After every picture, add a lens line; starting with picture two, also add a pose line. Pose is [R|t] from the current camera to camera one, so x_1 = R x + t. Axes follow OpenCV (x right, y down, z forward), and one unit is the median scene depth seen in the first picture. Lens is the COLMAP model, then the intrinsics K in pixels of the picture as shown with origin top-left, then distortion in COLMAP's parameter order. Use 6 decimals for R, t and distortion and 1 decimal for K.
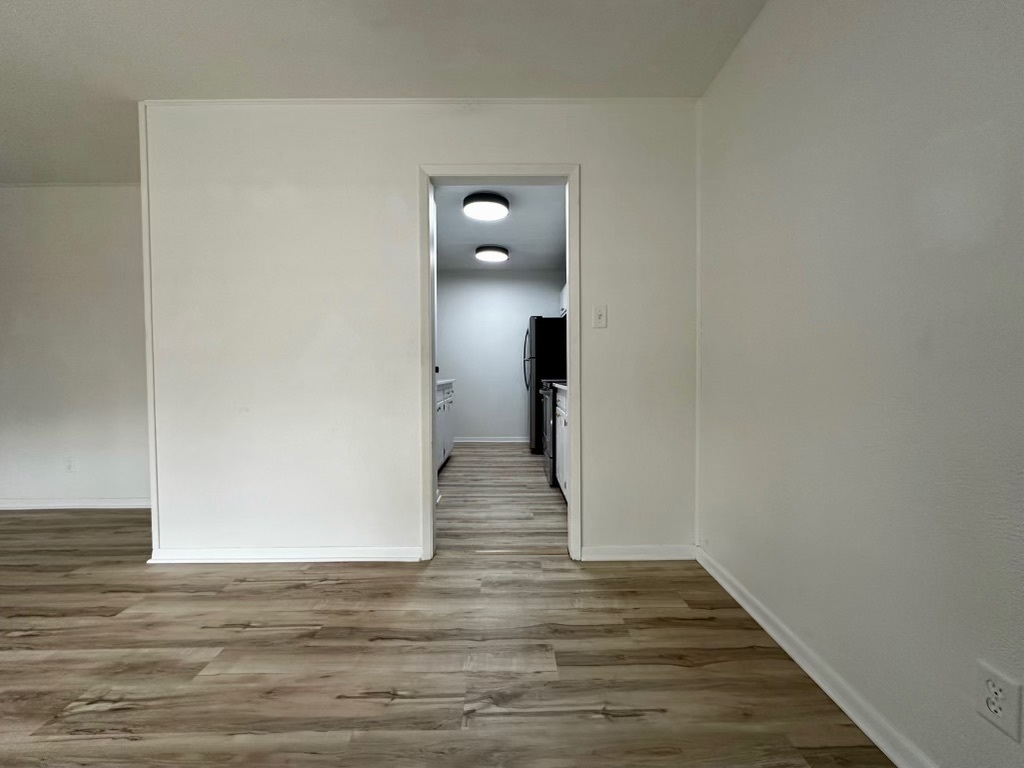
lens RADIAL K [[407.8, 0, 511.2], [0, 407.8, 382.7], [0, 0, 1]] dist [-0.001562, 0.000538]
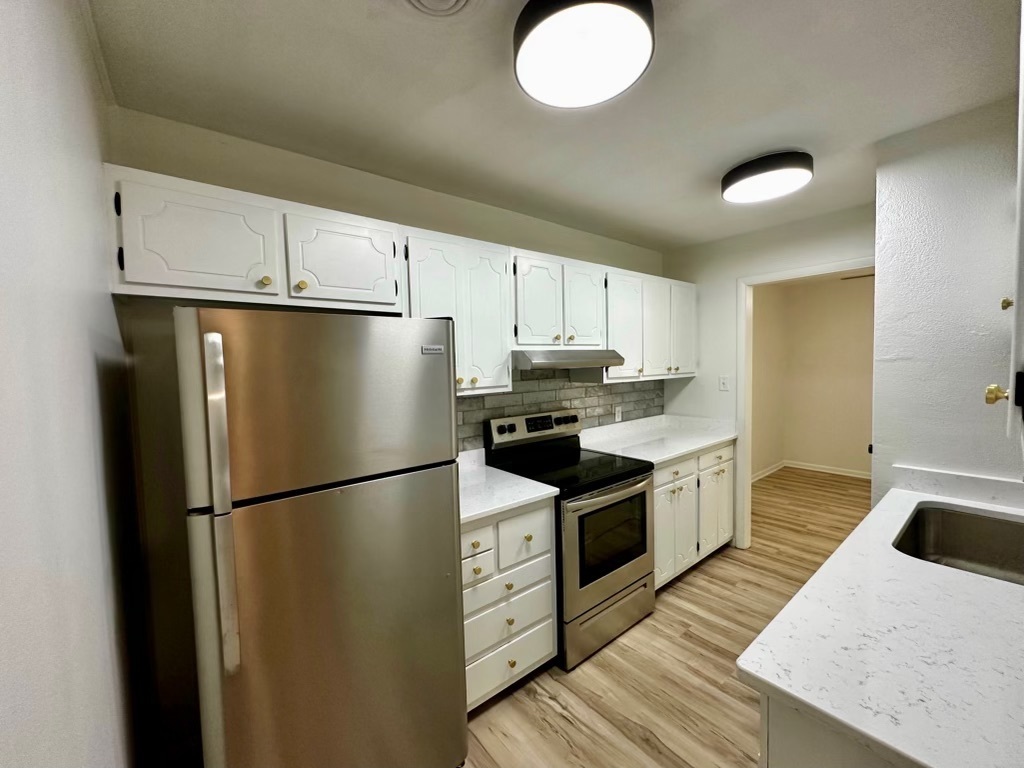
lens RADIAL K [[407.8, 0, 511.2], [0, 407.8, 382.7], [0, 0, 1]] dist [-0.001562, 0.000538]
pose [[-0.625618, -0.012982, 0.780022, -0.385601], [0.055567, 0.996580, 0.061154, -0.245503], [-0.778148, 0.081603, -0.622757, 2.191466]]
